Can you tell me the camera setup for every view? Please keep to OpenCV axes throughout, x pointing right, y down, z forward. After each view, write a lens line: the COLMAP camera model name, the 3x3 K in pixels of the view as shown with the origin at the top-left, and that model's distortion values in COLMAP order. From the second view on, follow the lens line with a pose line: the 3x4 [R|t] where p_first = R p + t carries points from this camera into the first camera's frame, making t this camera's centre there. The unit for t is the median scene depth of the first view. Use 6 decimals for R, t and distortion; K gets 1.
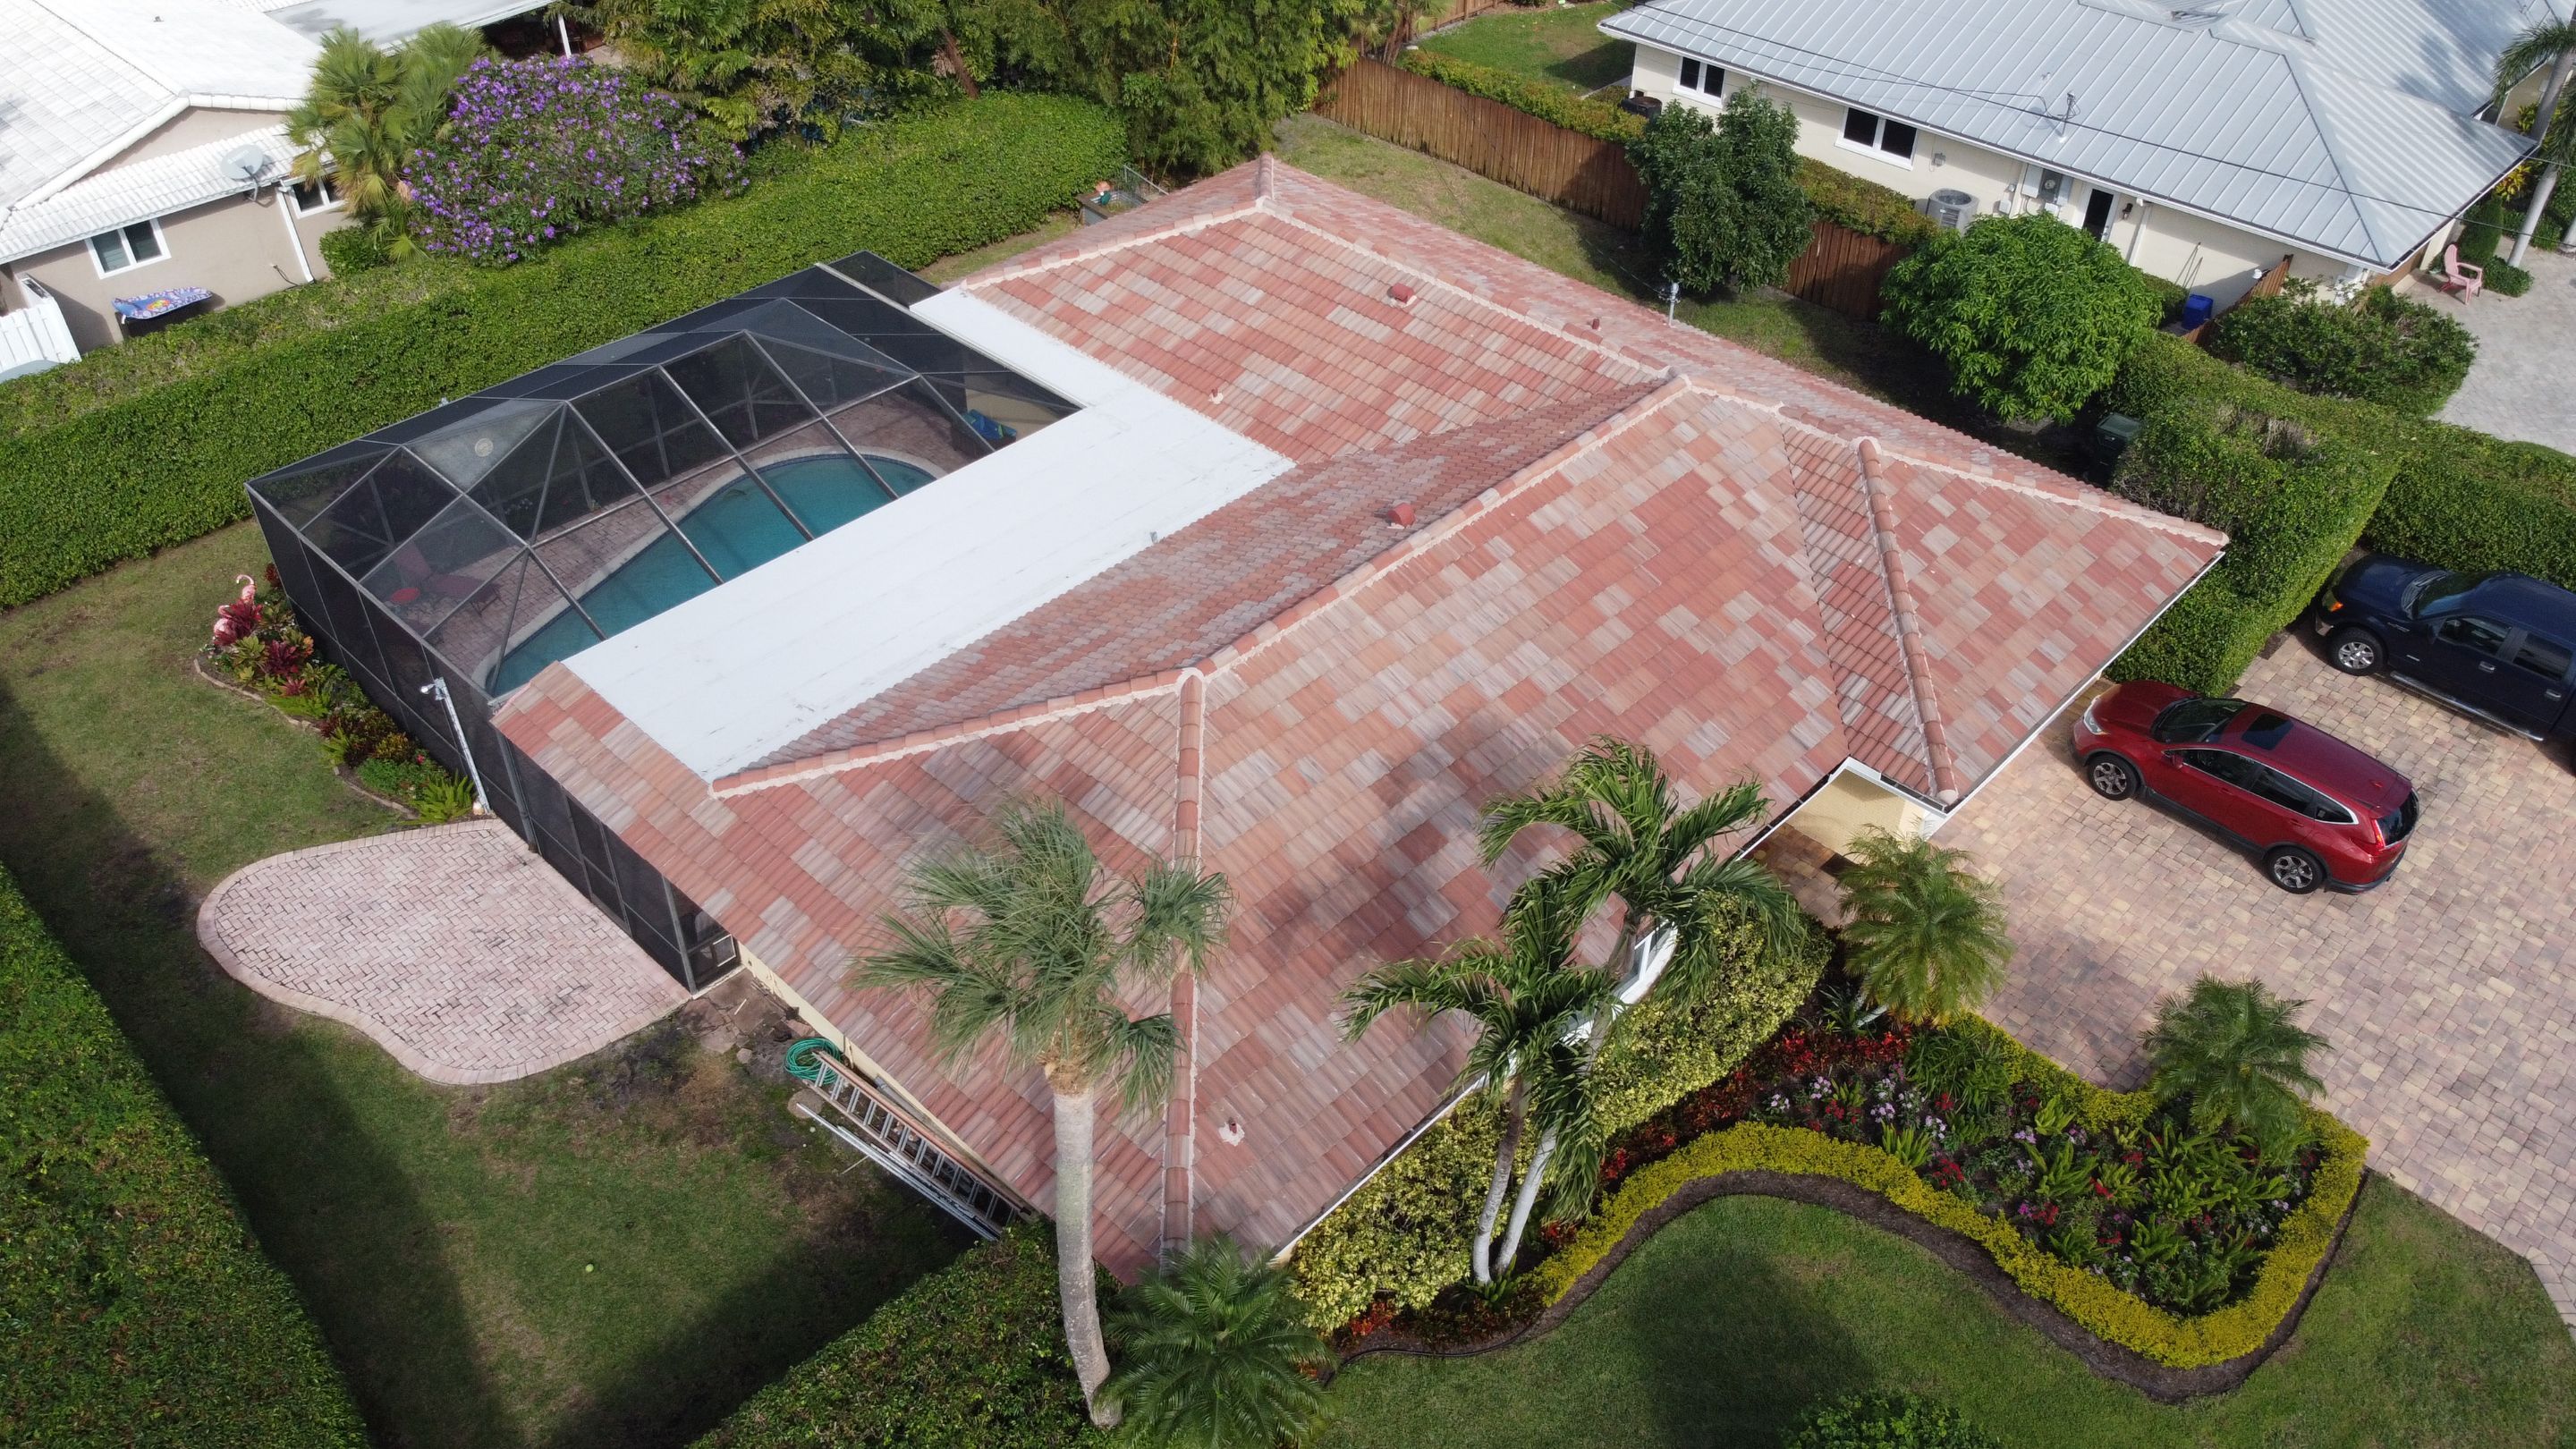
lens RADIAL K [[1960.2, 0, 1279.3], [0, 1960.2, 698.8], [0, 0, 1]] dist [0.002810, 0.001150]
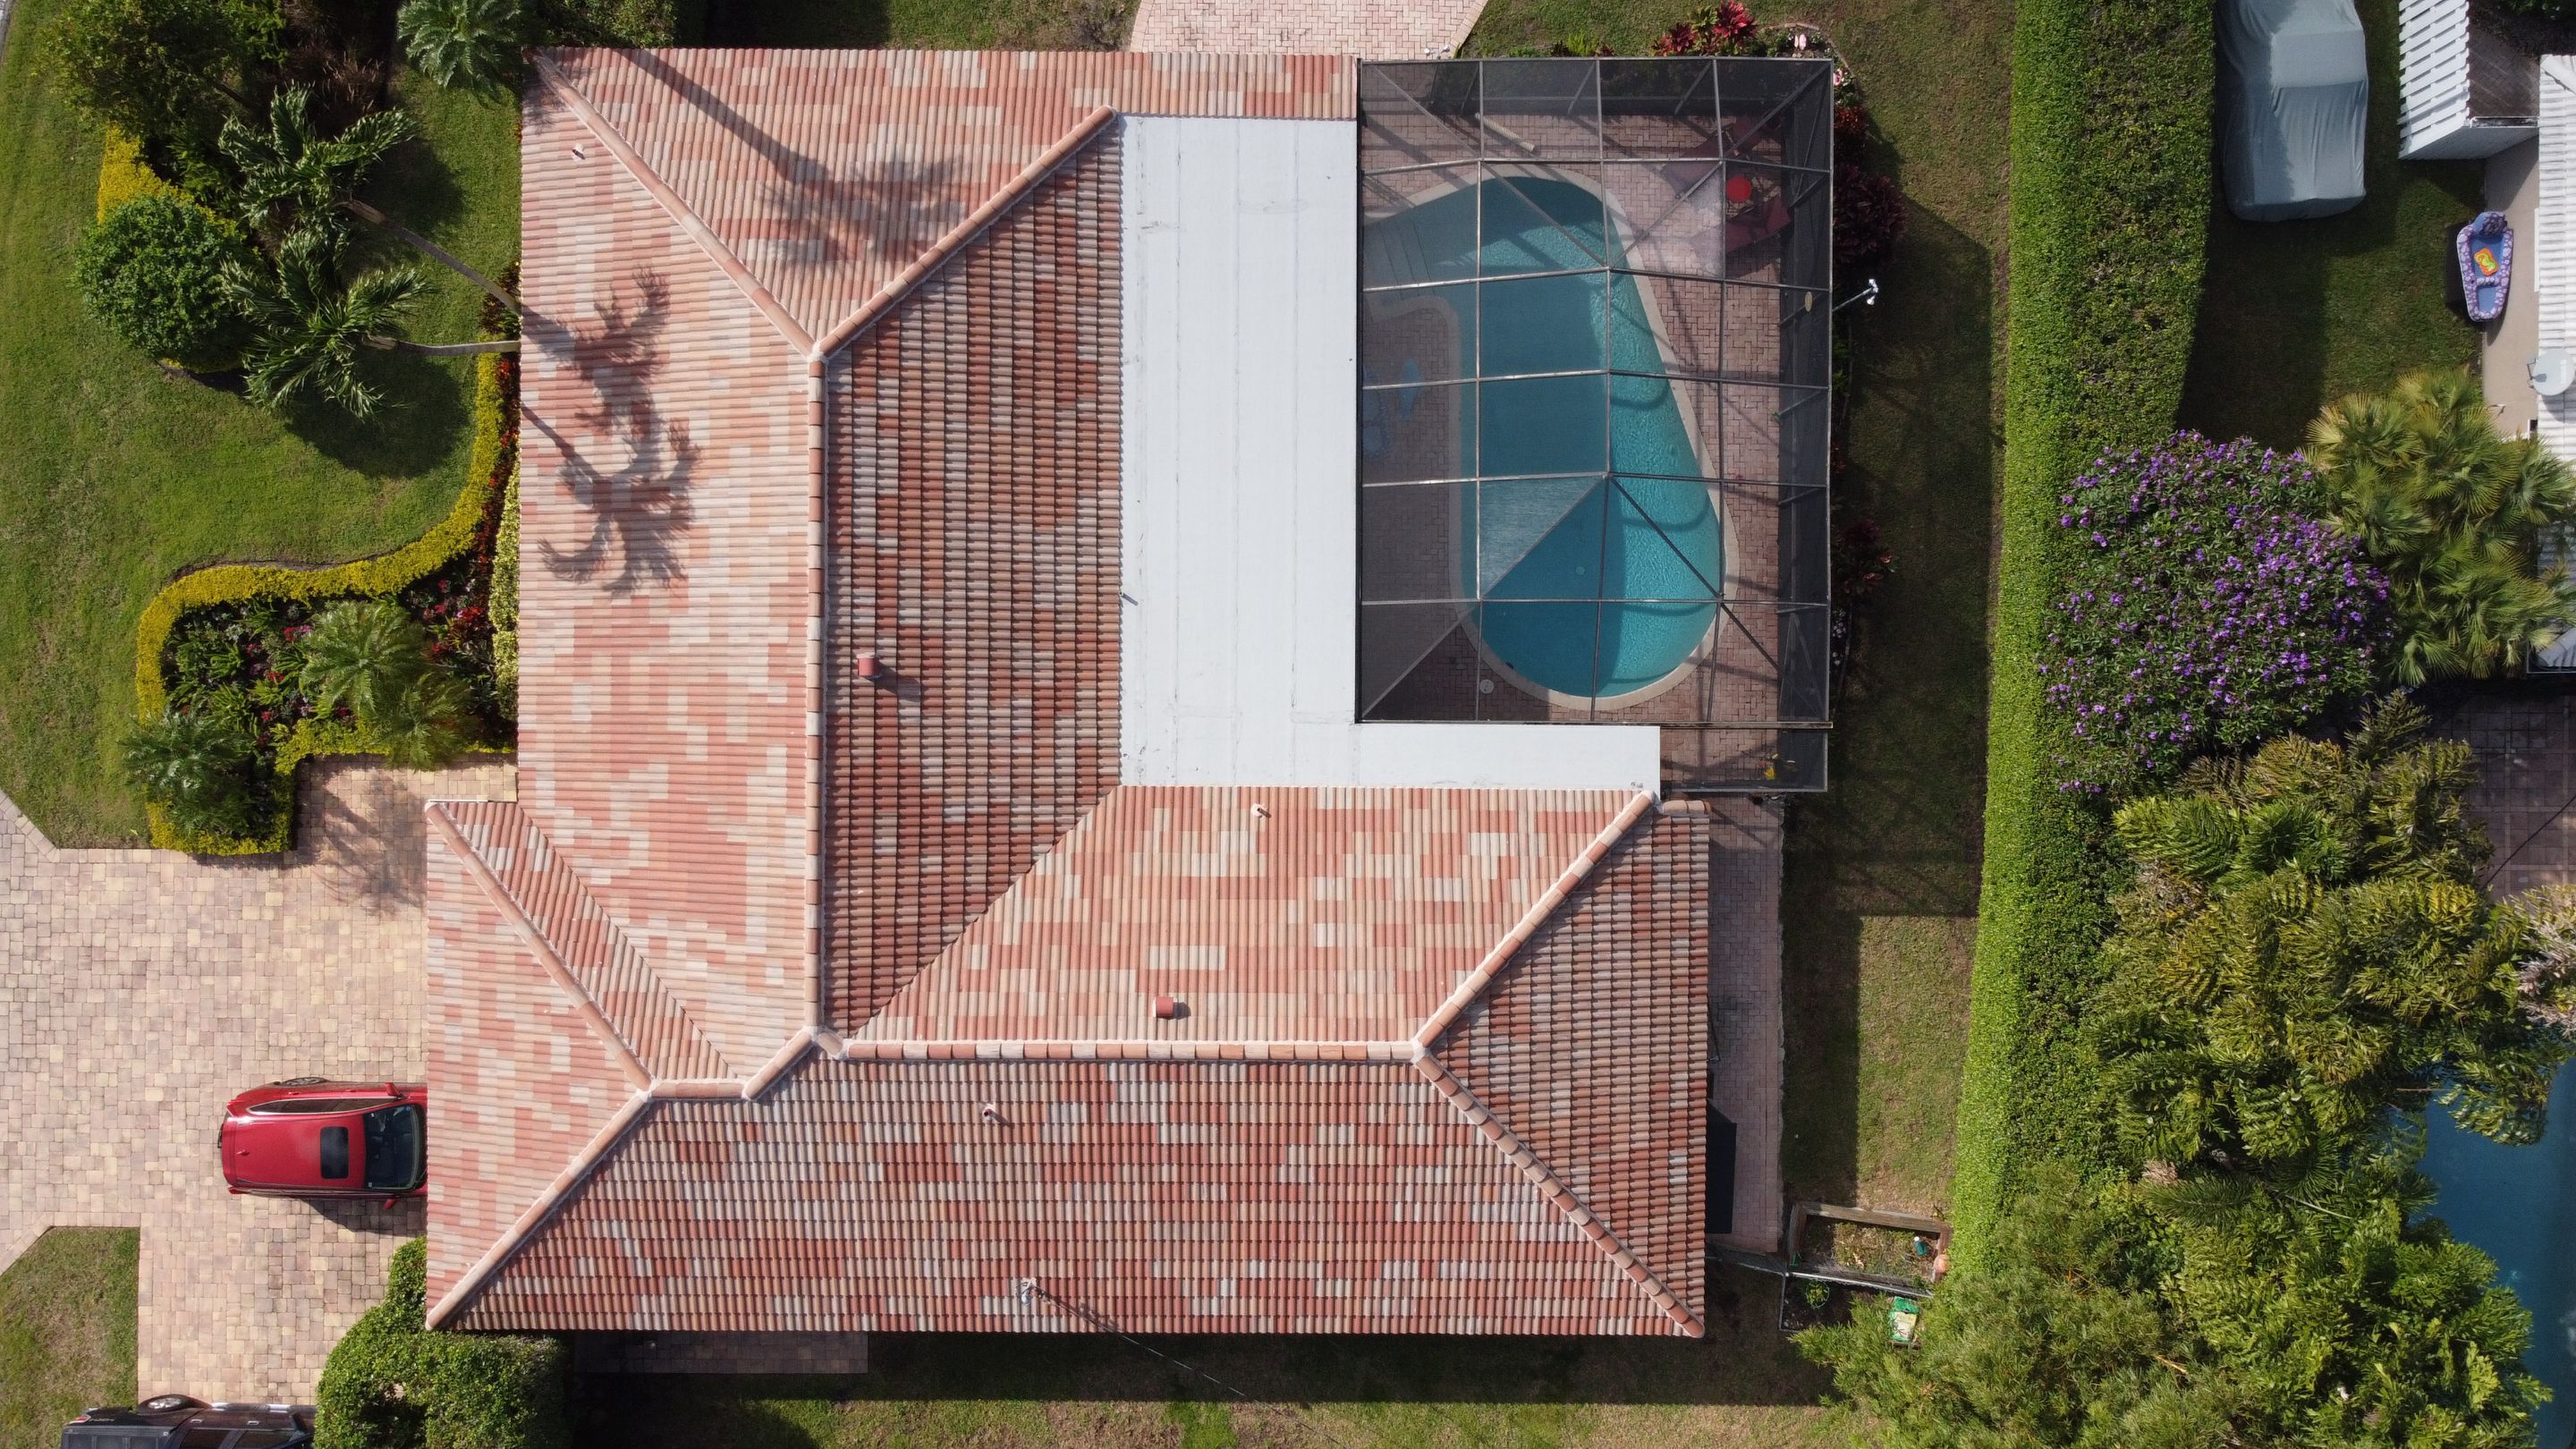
lens RADIAL K [[1960.2, 0, 1279.3], [0, 1960.2, 698.8], [0, 0, 1]] dist [0.002810, 0.001150]
pose [[-0.721022, 0.692854, -0.008978, -0.072882], [-0.438024, -0.445716, 0.780687, -0.939032], [0.536901, 0.566825, 0.624858, 0.385505]]
